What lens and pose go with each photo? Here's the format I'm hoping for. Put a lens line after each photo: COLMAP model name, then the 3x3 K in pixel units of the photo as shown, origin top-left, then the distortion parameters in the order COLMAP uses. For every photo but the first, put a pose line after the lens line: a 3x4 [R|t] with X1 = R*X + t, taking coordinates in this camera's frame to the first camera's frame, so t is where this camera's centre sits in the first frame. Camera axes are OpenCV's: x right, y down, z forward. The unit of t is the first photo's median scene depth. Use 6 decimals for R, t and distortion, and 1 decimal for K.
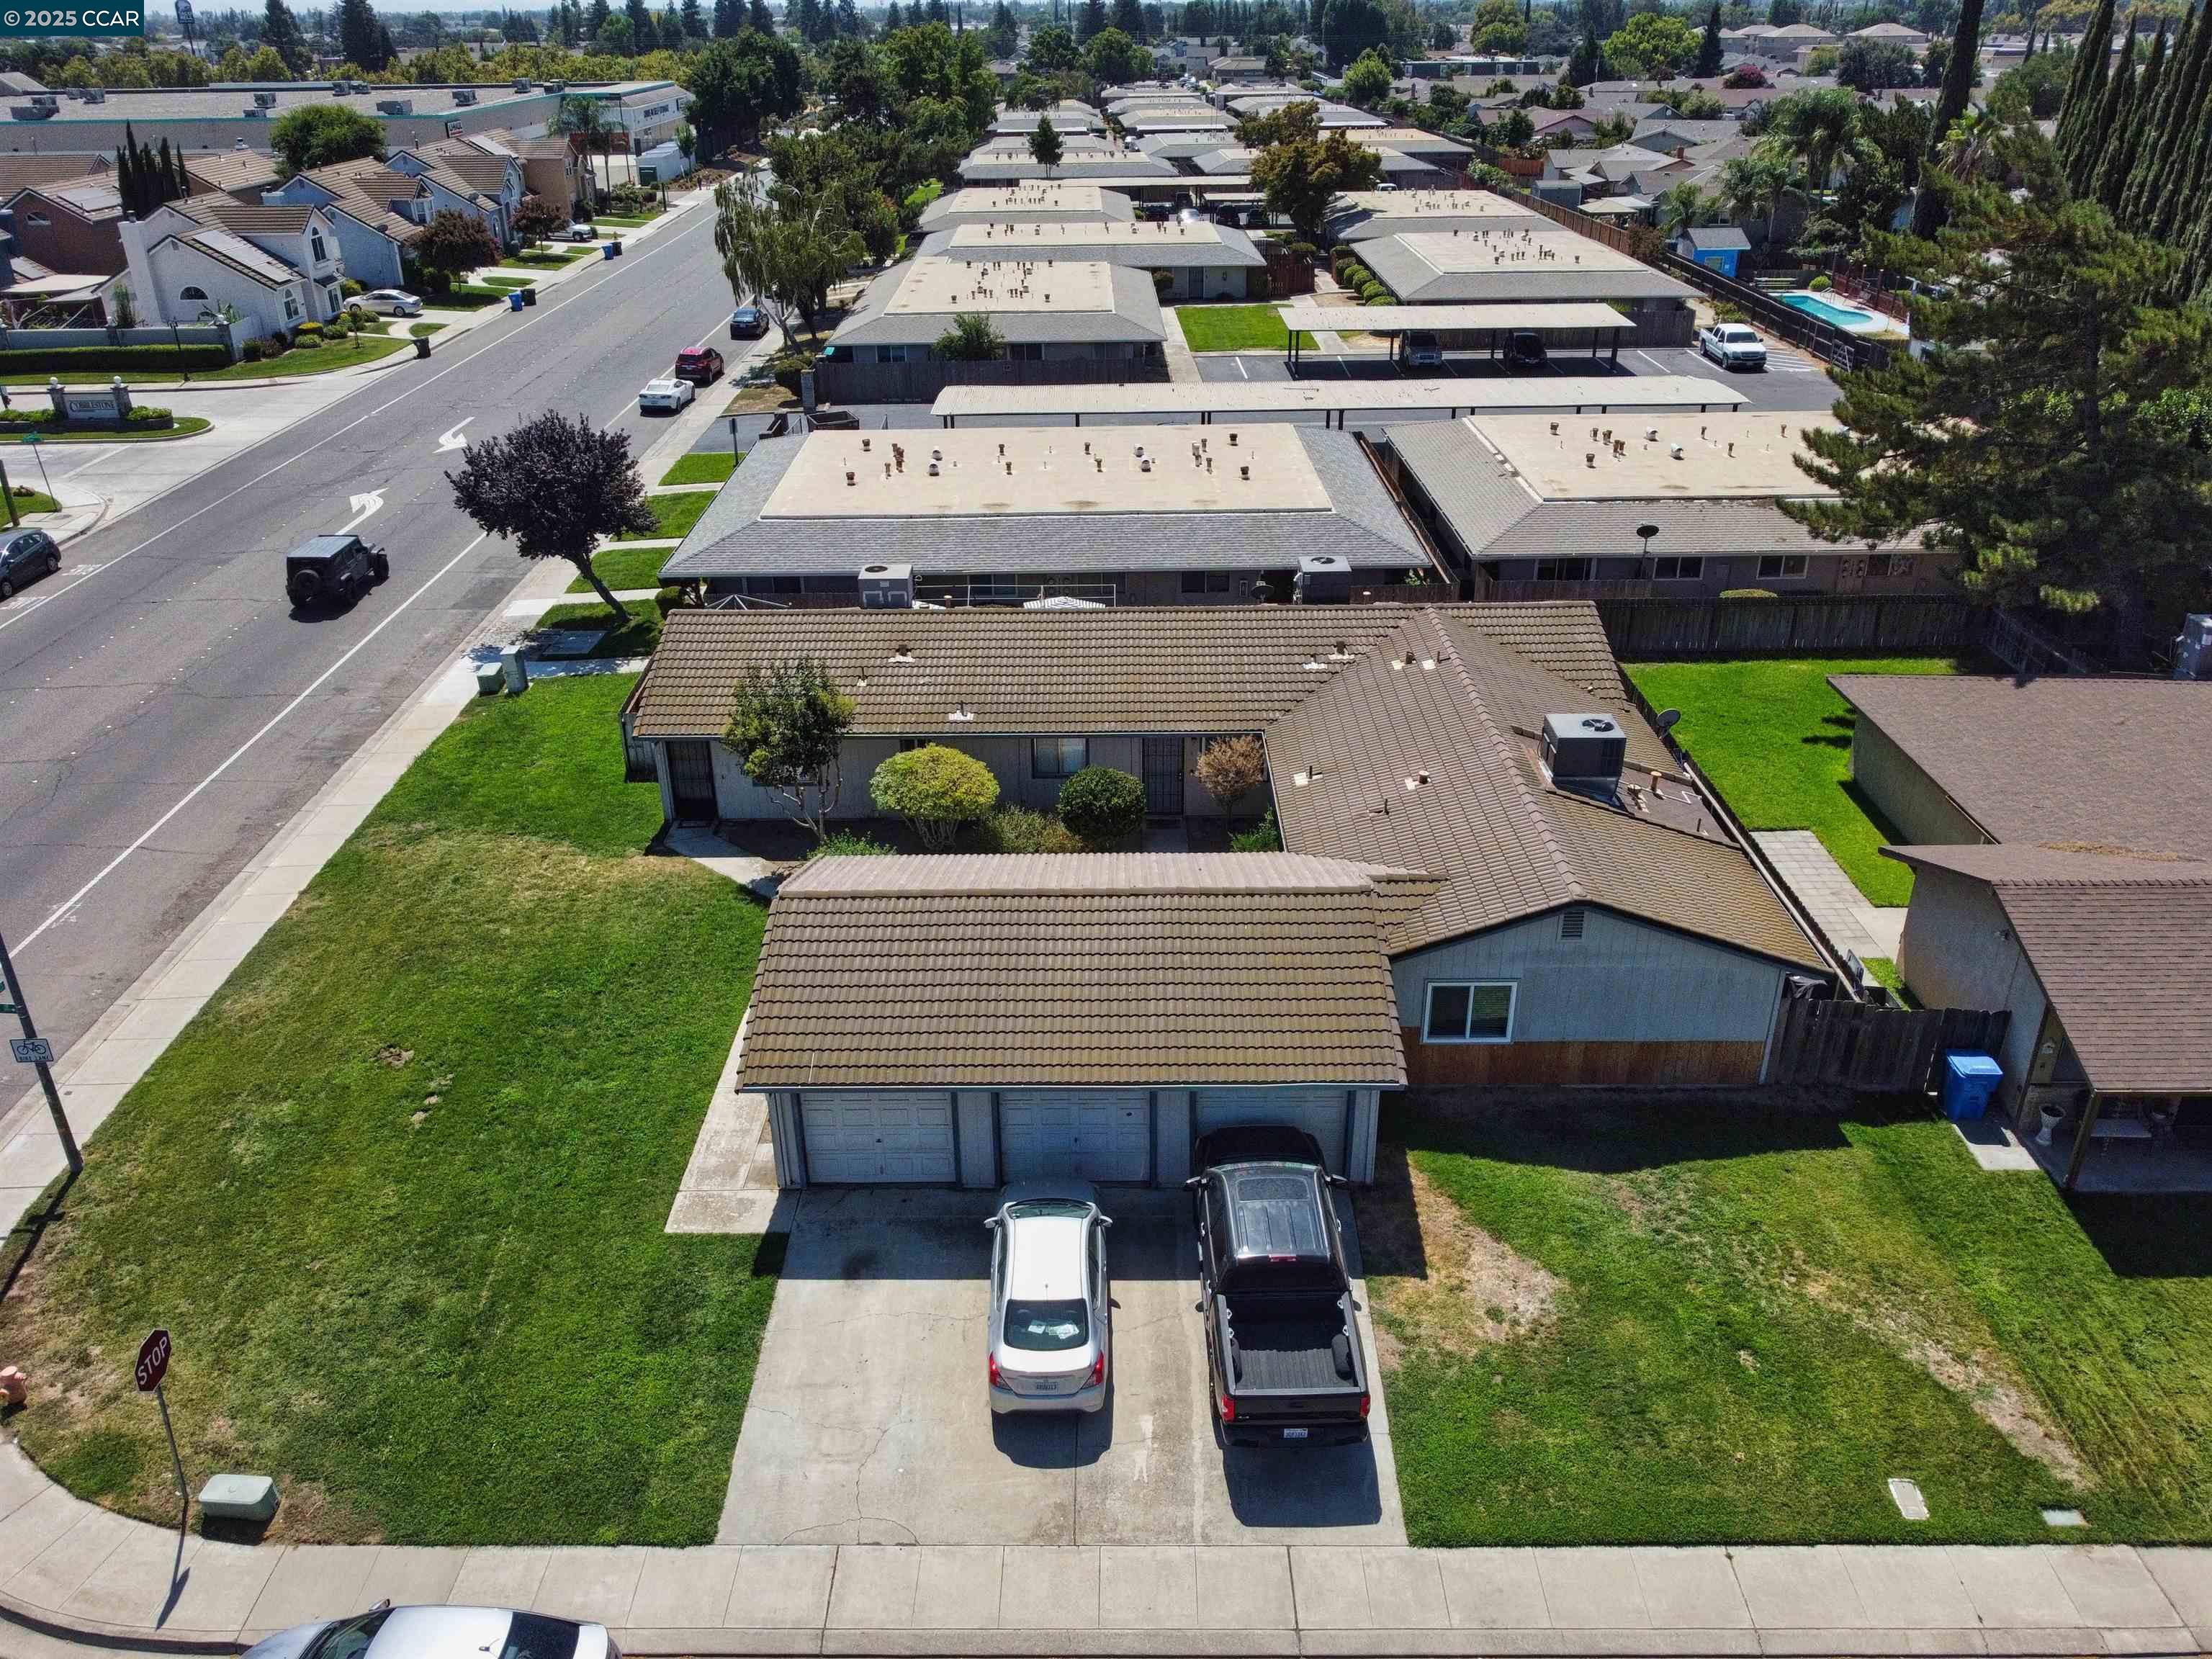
lens RADIAL K [[1677.8, 0, 1106.0], [0, 1677.8, 829.5], [0, 0, 1]] dist [-0.001644, -0.000653]
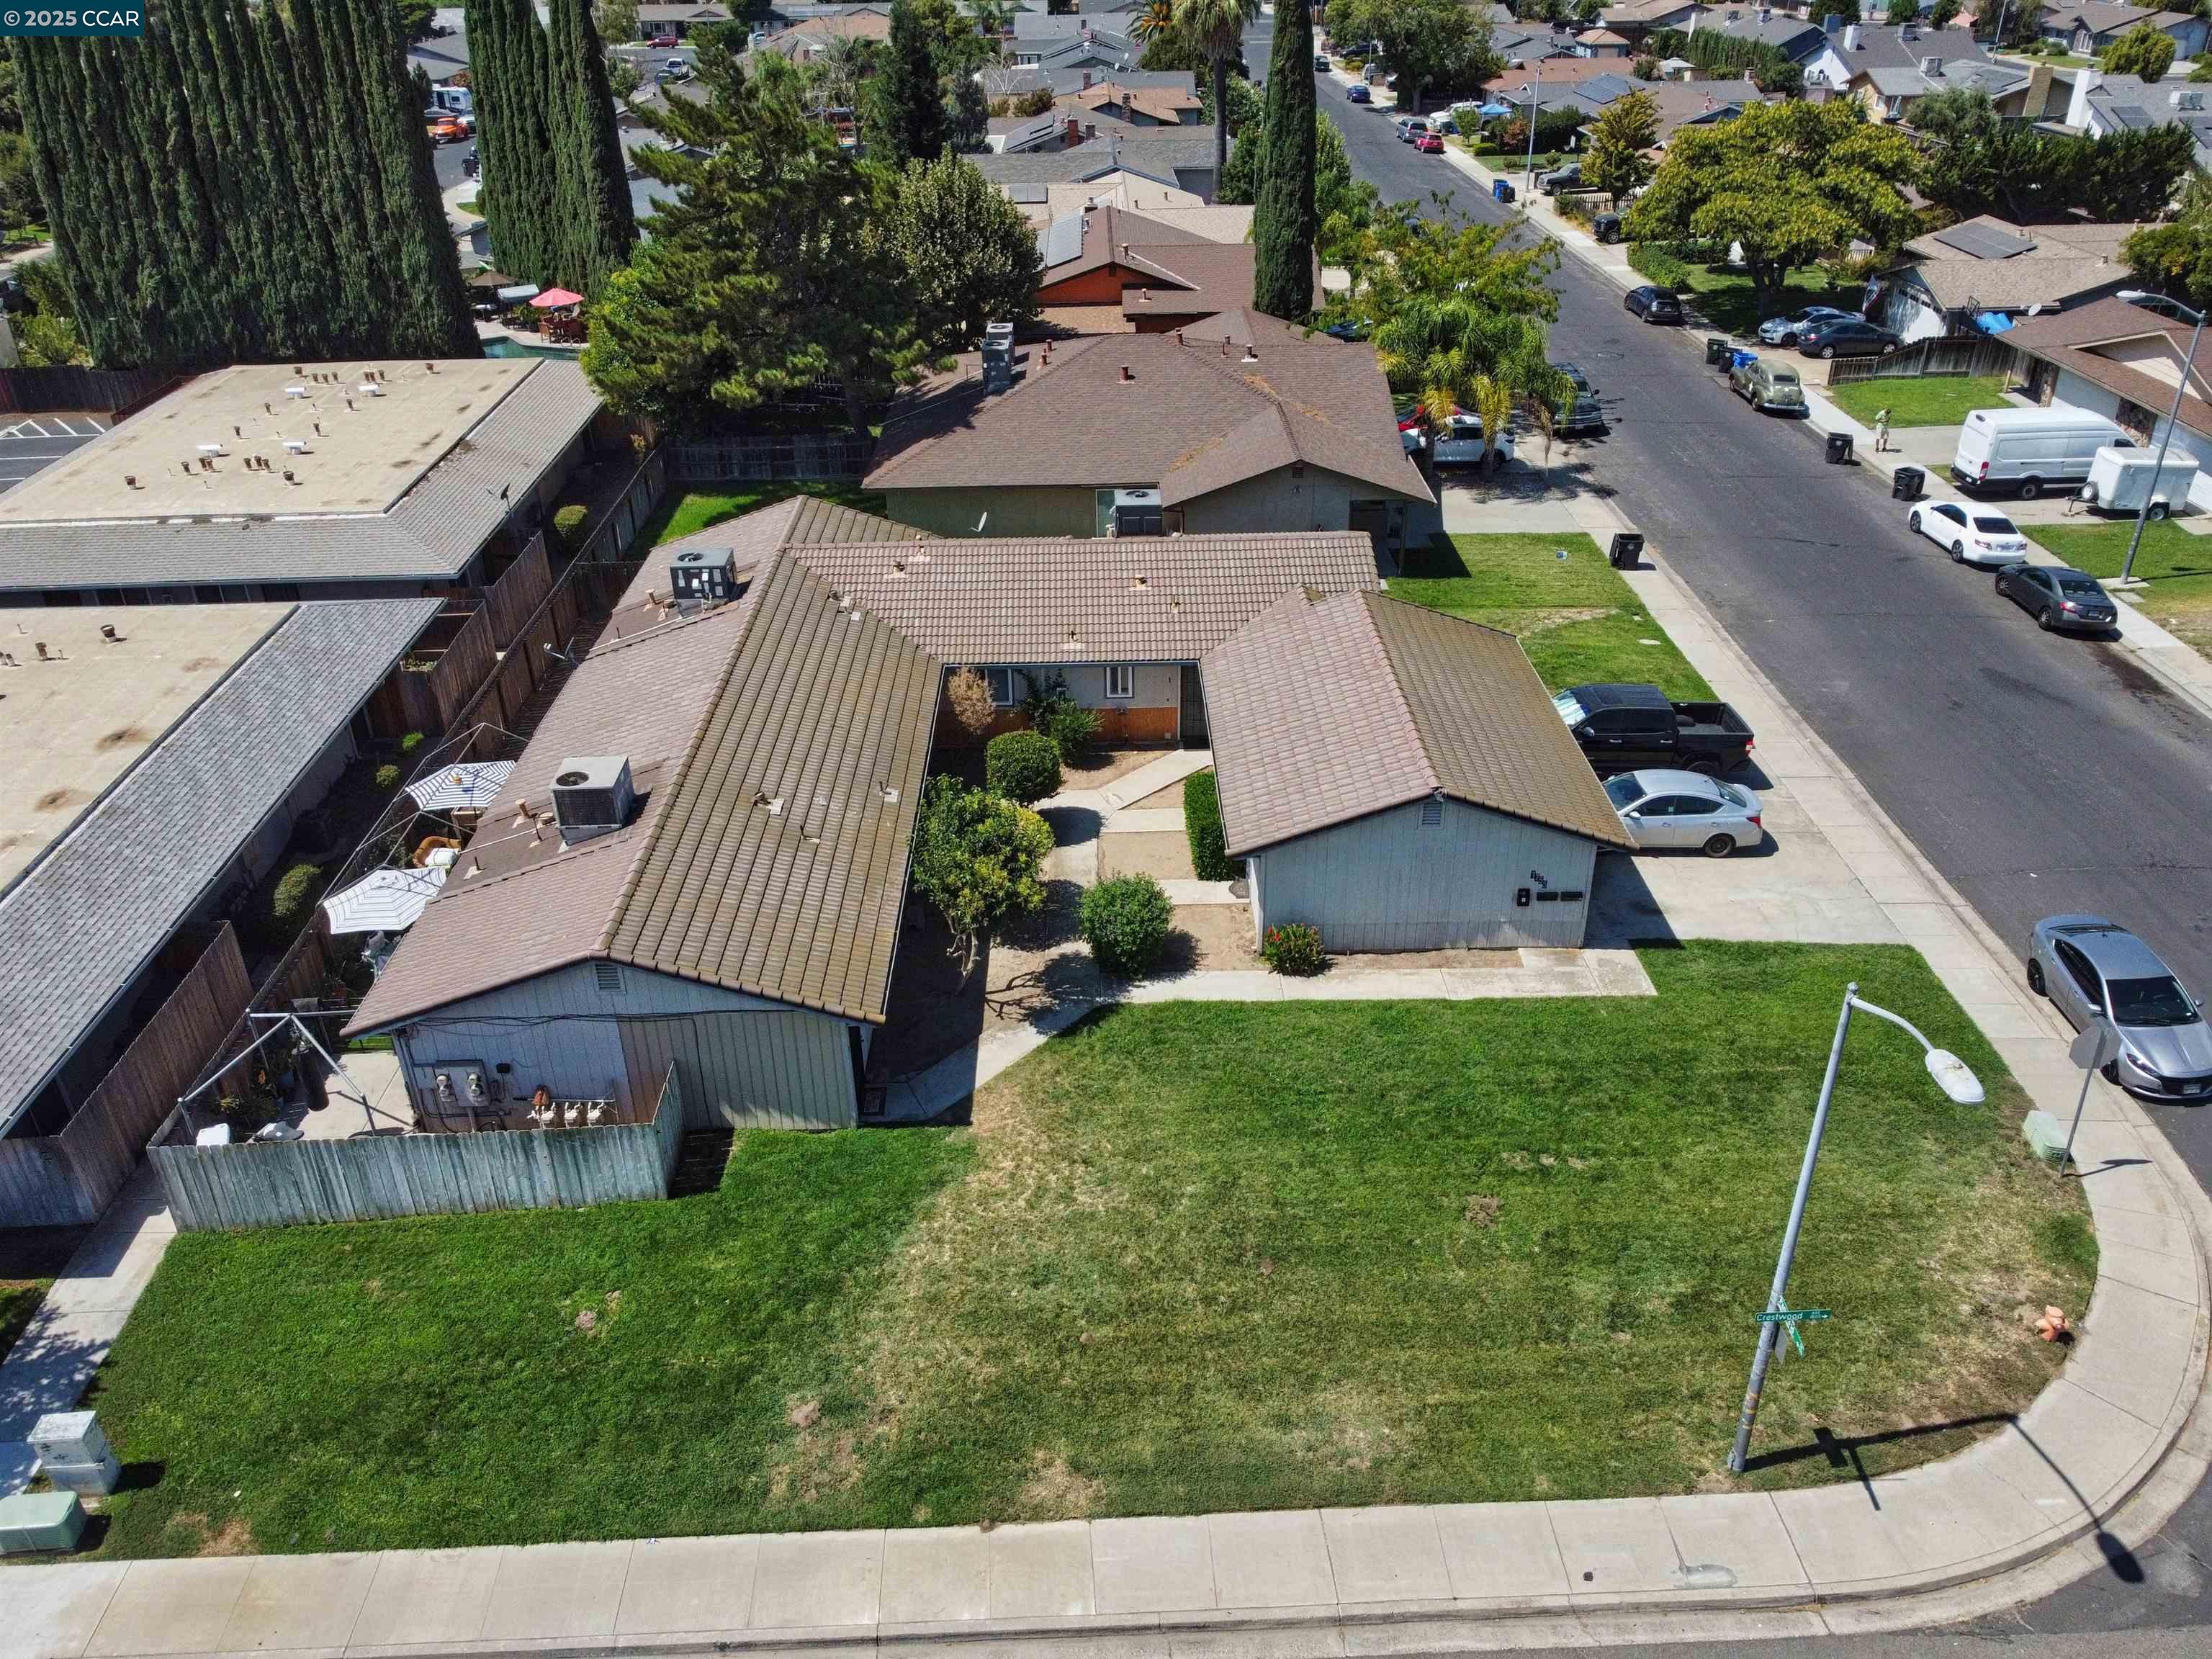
lens RADIAL K [[1677.8, 0, 1106.0], [0, 1677.8, 829.5], [0, 0, 1]] dist [-0.001644, -0.000653]
pose [[-0.019093, -0.481114, 0.876450, -1.201590], [0.456840, 0.775552, 0.435679, -0.534324], [-0.889344, 0.408716, 0.204985, 1.014044]]
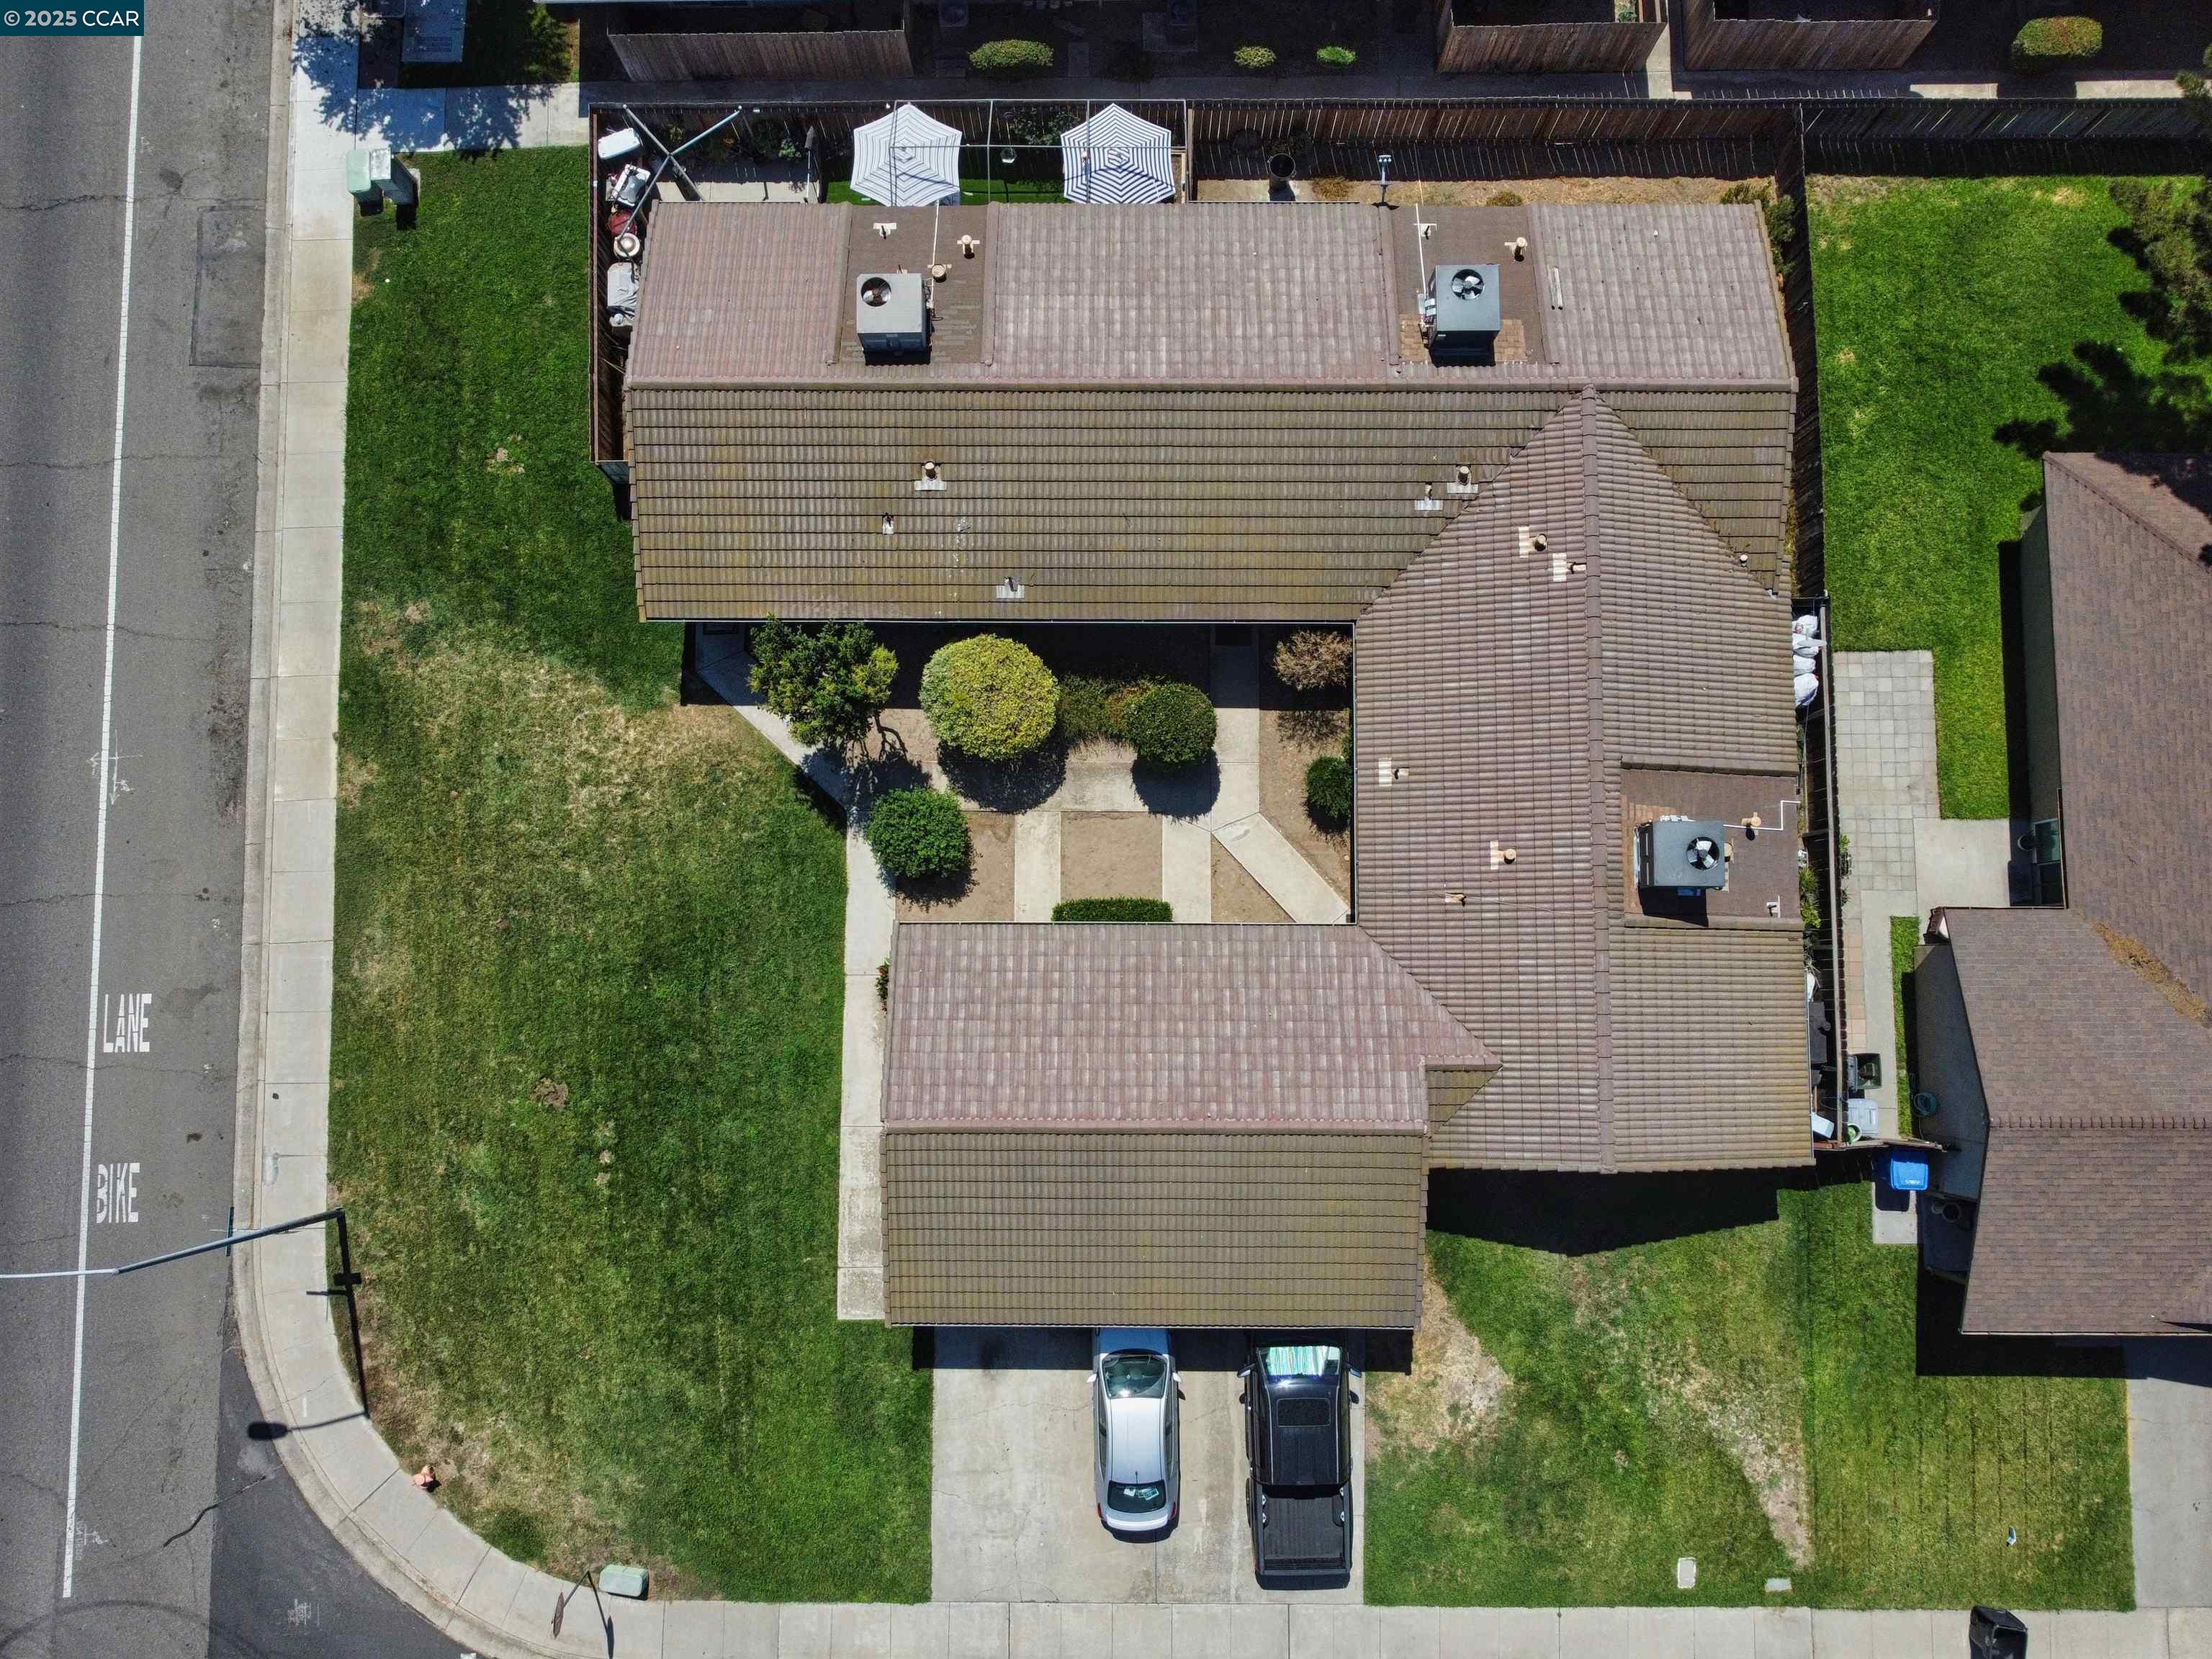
lens RADIAL K [[1677.8, 0, 1106.0], [0, 1677.8, 829.5], [0, 0, 1]] dist [-0.001644, -0.000653]
pose [[0.999989, -0.001134, 0.004456, -0.056697], [-0.003189, 0.526983, 0.849870, -1.033247], [-0.003312, -0.849875, 0.526974, 0.607923]]
